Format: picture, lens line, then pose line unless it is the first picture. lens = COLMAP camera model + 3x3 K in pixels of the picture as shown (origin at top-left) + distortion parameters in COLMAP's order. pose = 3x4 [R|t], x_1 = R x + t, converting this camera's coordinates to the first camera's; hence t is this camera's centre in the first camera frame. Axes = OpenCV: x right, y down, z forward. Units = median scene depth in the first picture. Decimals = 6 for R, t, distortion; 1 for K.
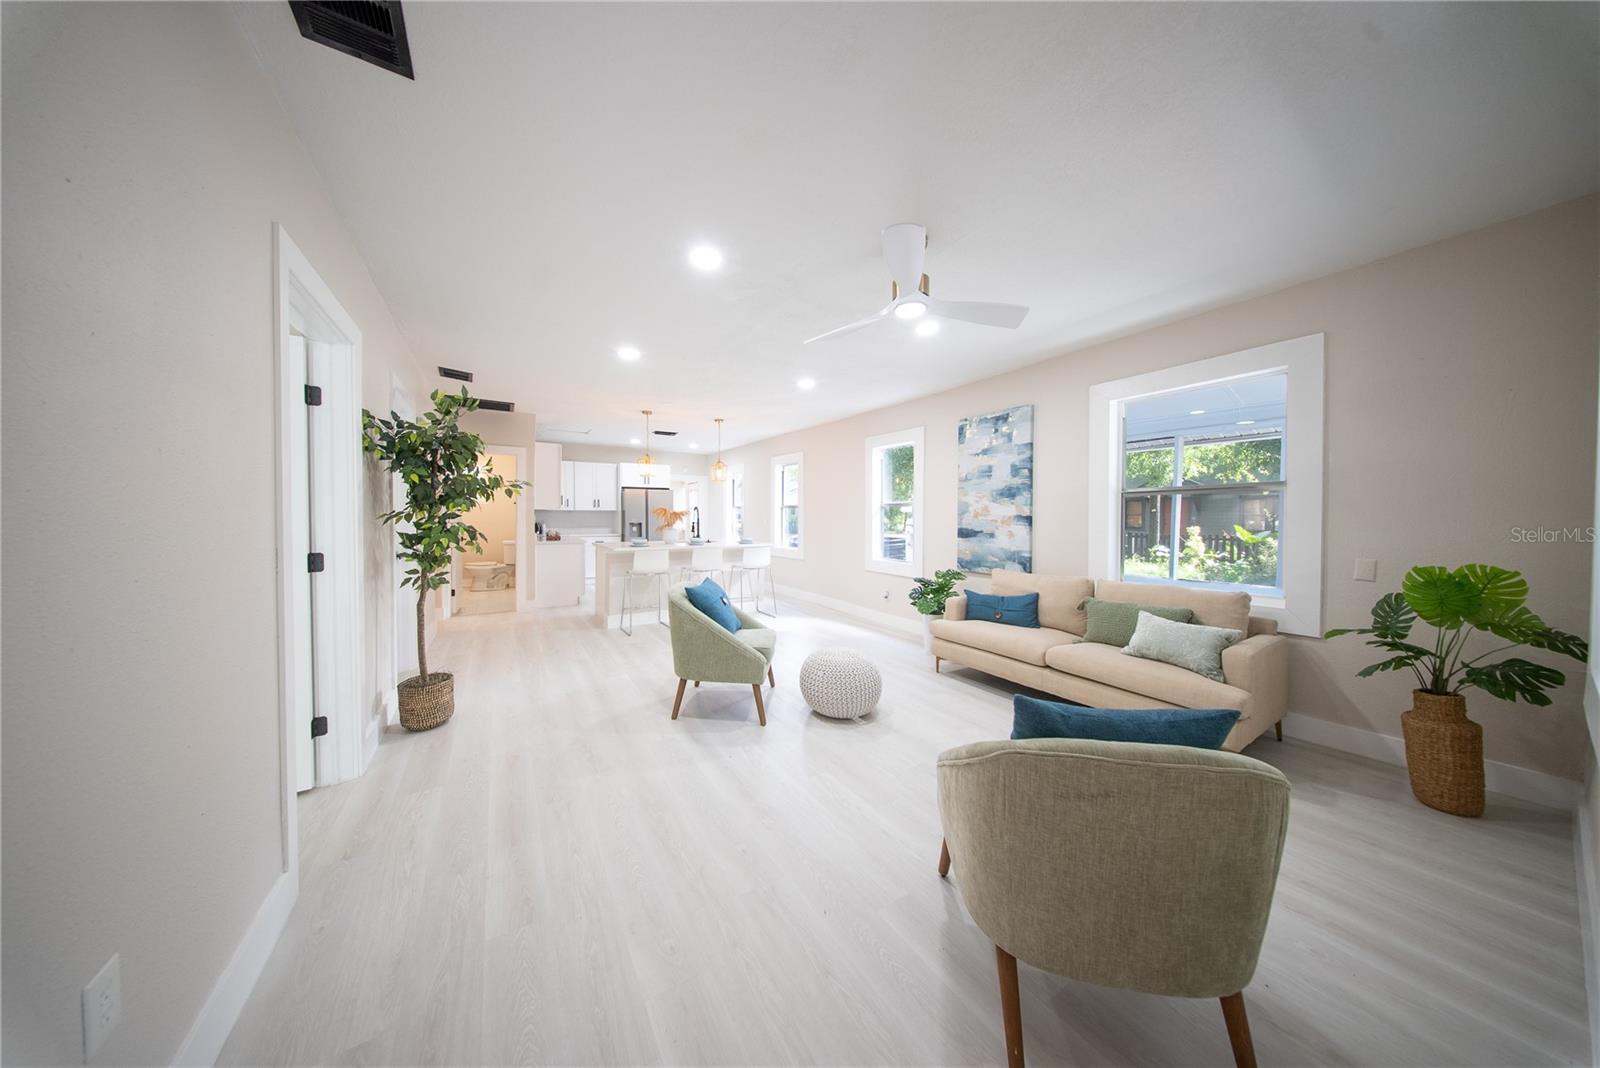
lens RADIAL K [[469.8, 0, 798.6], [0, 469.8, 525.4], [0, 0, 1]] dist [0.000823, -0.001778]
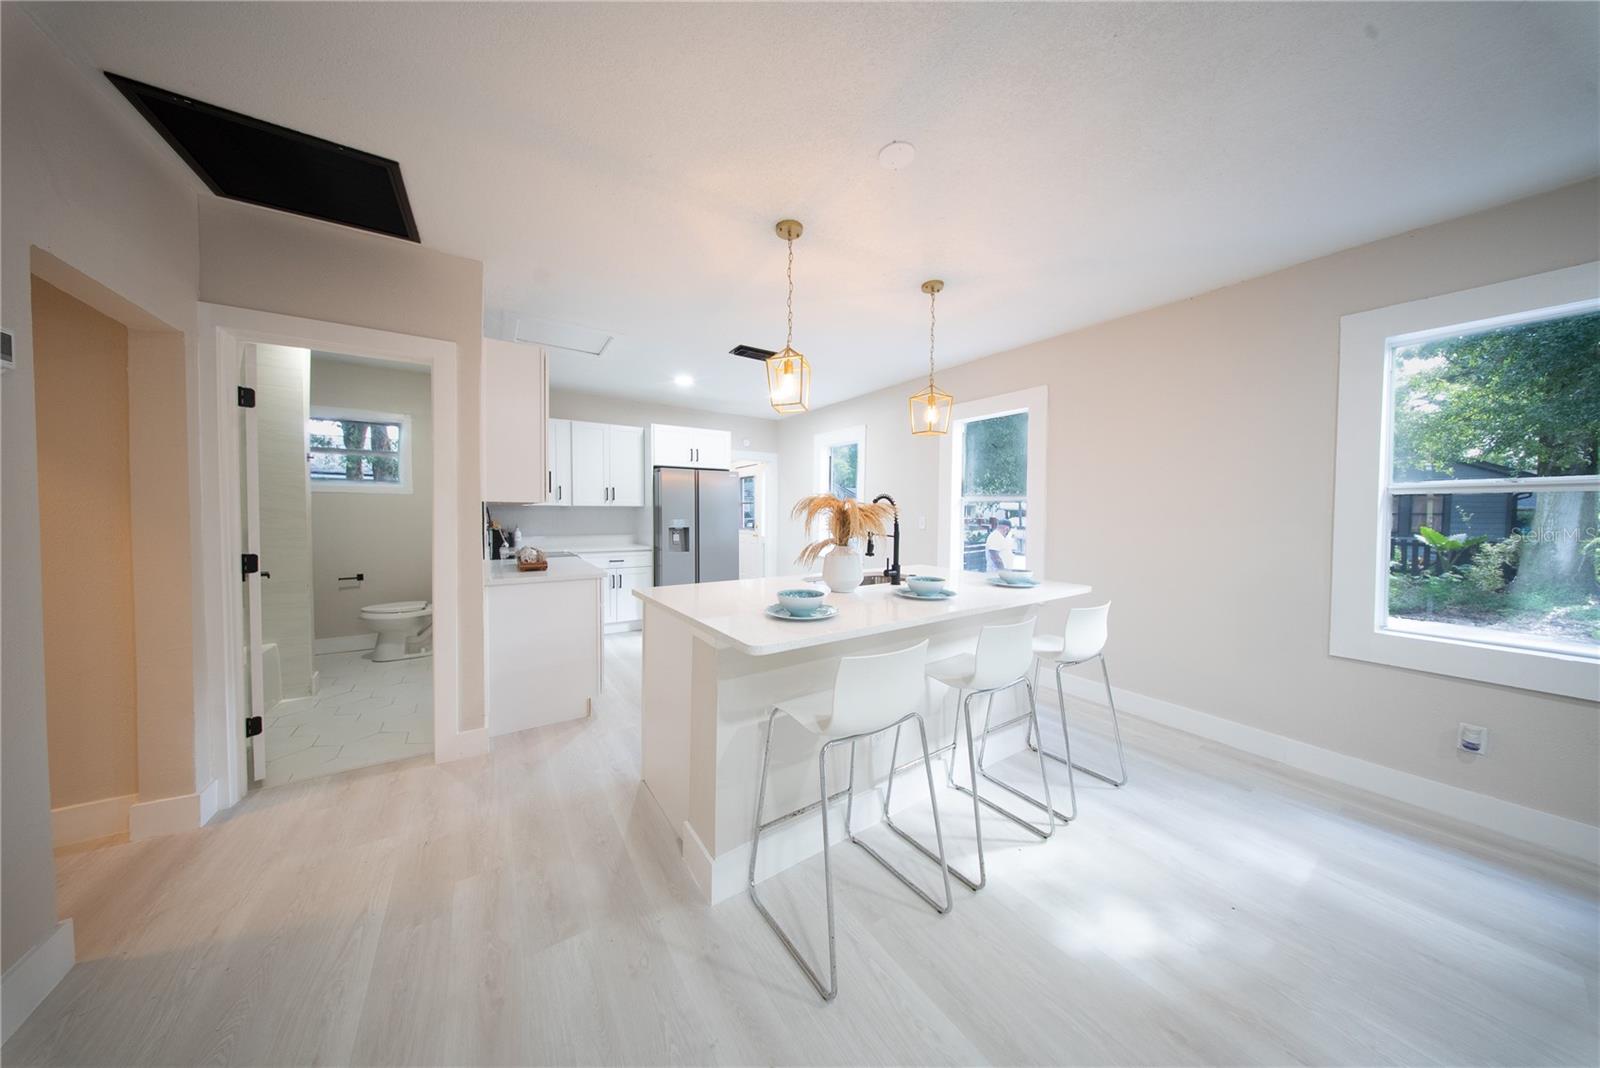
lens RADIAL K [[469.8, 0, 798.6], [0, 469.8, 525.4], [0, 0, 1]] dist [0.000823, -0.001778]
pose [[0.999721, 0.000793, 0.023621, -0.441619], [-0.000878, 0.999993, 0.003555, -0.021620], [-0.023618, -0.003574, 0.999715, 0.866135]]
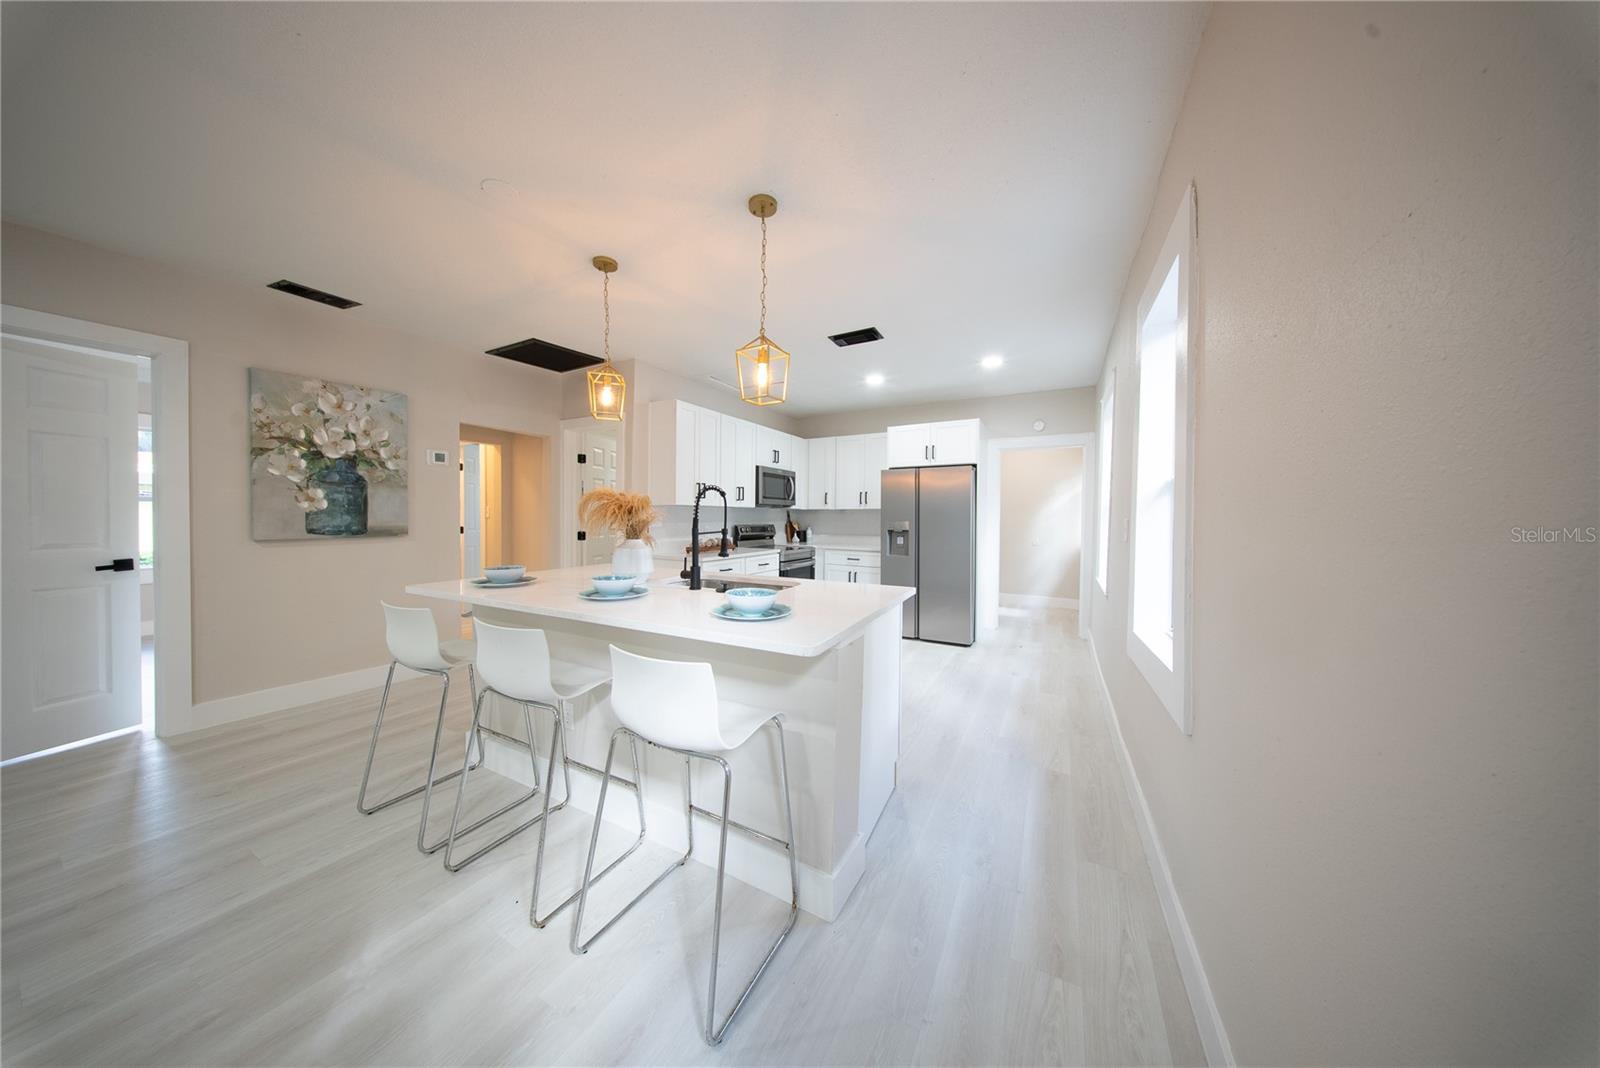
lens RADIAL K [[473.1, 0, 797.1], [0, 473.1, 524.3], [0, 0, 1]] dist [0.000288, -0.002151]
pose [[0.488309, 0.013057, -0.872573, 0.177446], [-0.027218, 0.999629, -0.000273, -0.018271], [0.872246, 0.023883, 0.488484, 1.287874]]
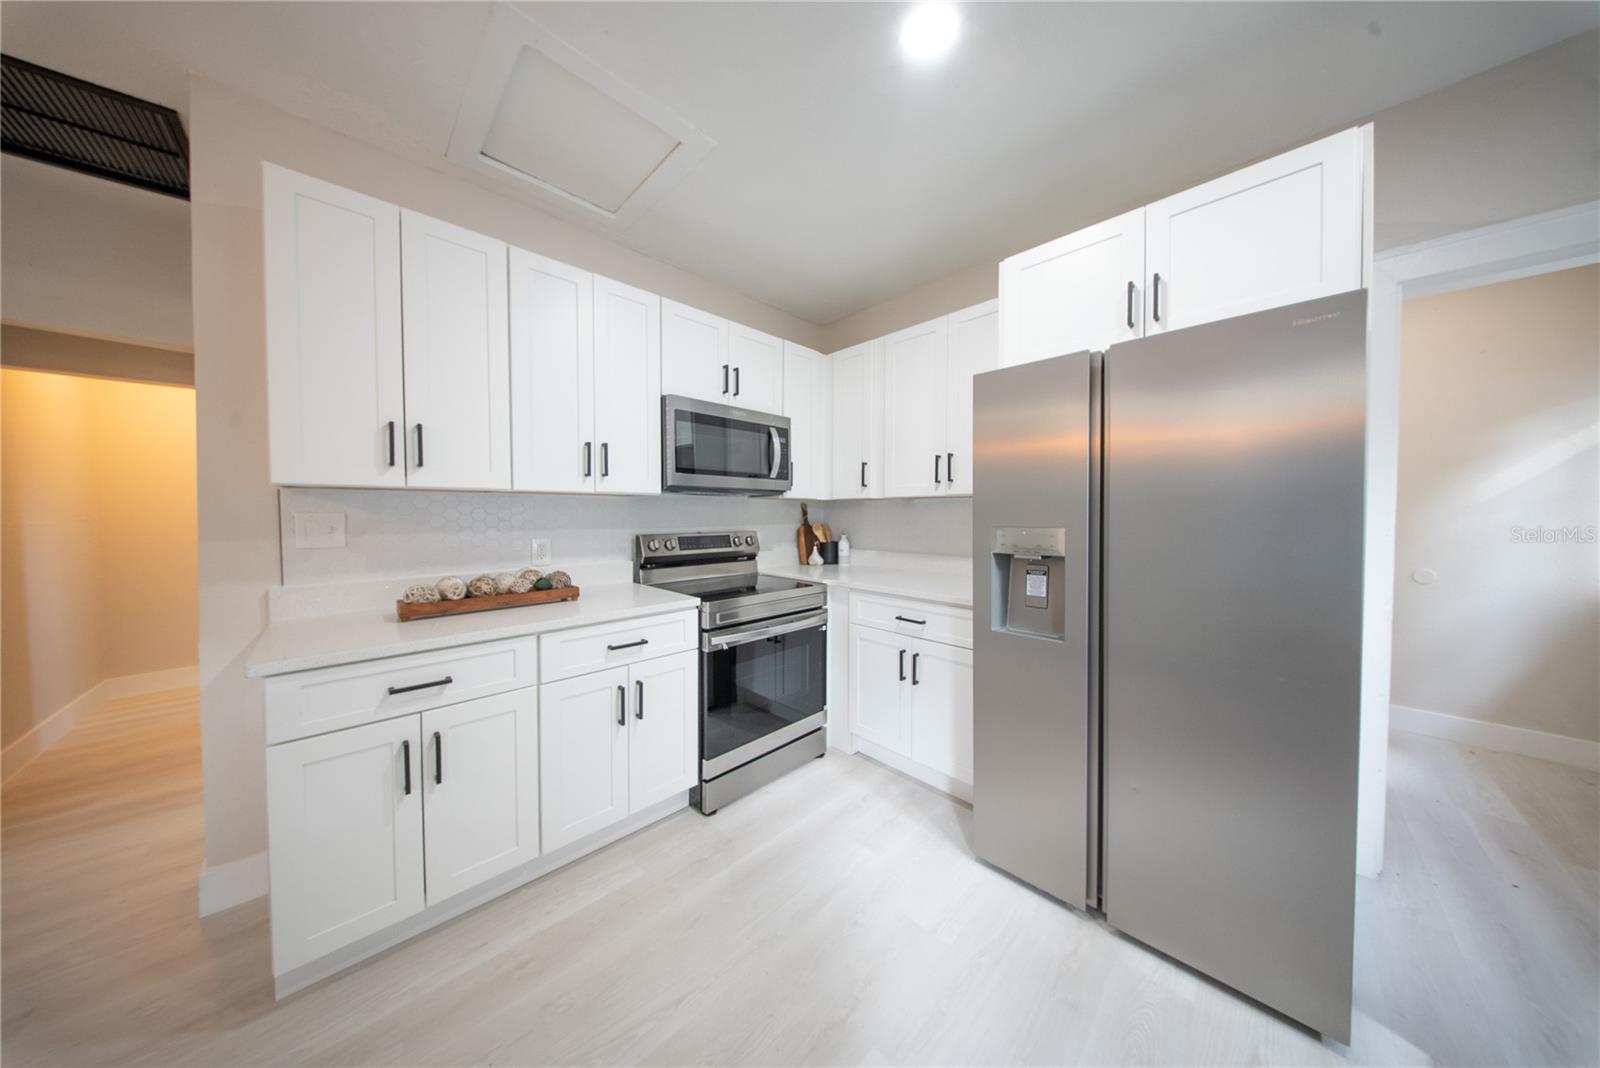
lens RADIAL K [[474.7, 0, 794.9], [0, 474.7, 525.7], [0, 0, 1]] dist [0.000162, -0.002010]
pose [[0.216329, 0.020333, -0.976109, -0.393961], [-0.022006, 0.999631, 0.015946, -0.036065], [0.976072, 0.018030, 0.216697, 1.815195]]
